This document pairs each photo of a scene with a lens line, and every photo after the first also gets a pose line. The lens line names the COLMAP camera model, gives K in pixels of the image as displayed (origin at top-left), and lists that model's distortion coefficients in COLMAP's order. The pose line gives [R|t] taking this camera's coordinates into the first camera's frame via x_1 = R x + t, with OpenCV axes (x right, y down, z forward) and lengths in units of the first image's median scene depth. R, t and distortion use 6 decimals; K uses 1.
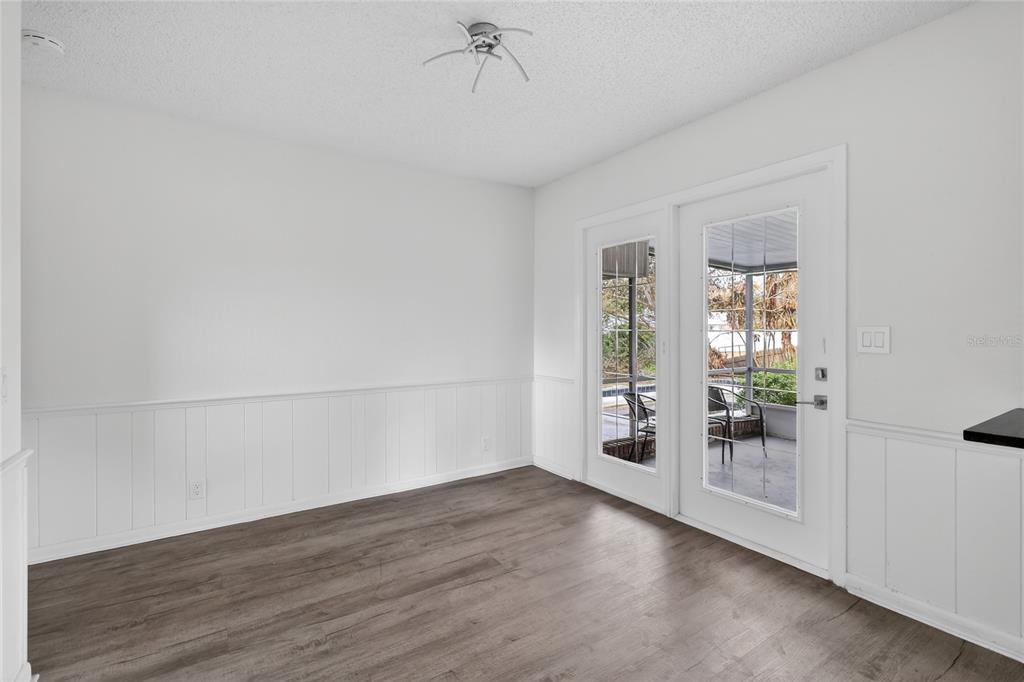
lens RADIAL K [[471.8, 0, 506.7], [0, 471.8, 332.8], [0, 0, 1]] dist [-0.001565, -0.001485]
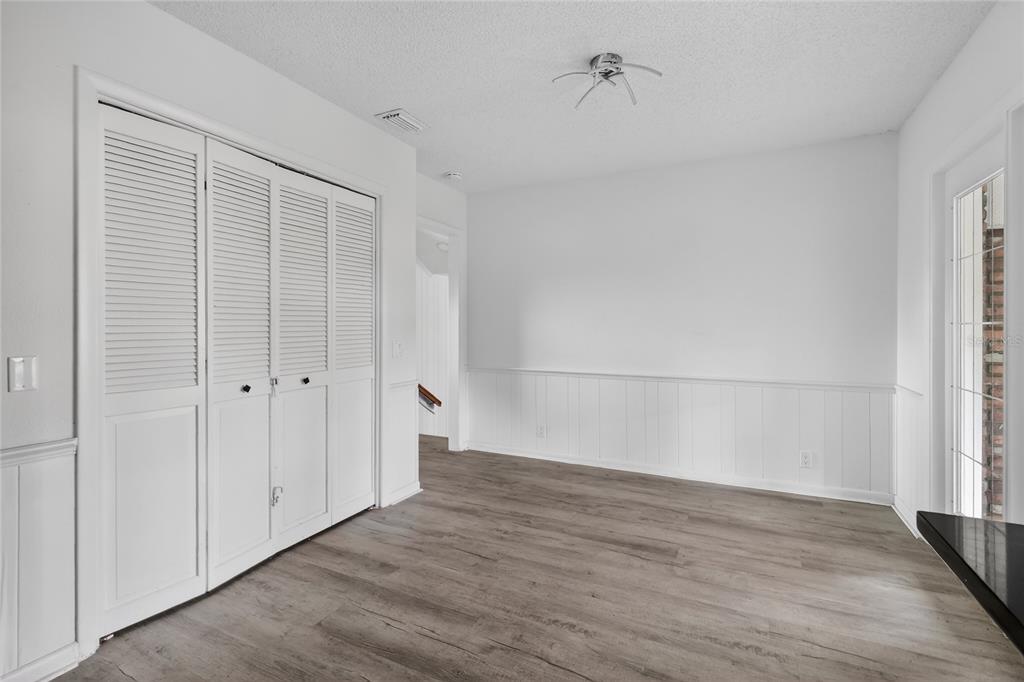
lens RADIAL K [[471.8, 0, 507.0], [0, 471.8, 333.1], [0, 0, 1]] dist [-0.001565, -0.001485]
pose [[0.501104, 0.016859, -0.865223, 0.620349], [-0.008984, 0.999858, 0.014279, 0.005379], [0.865340, 0.000618, 0.501184, 0.179577]]
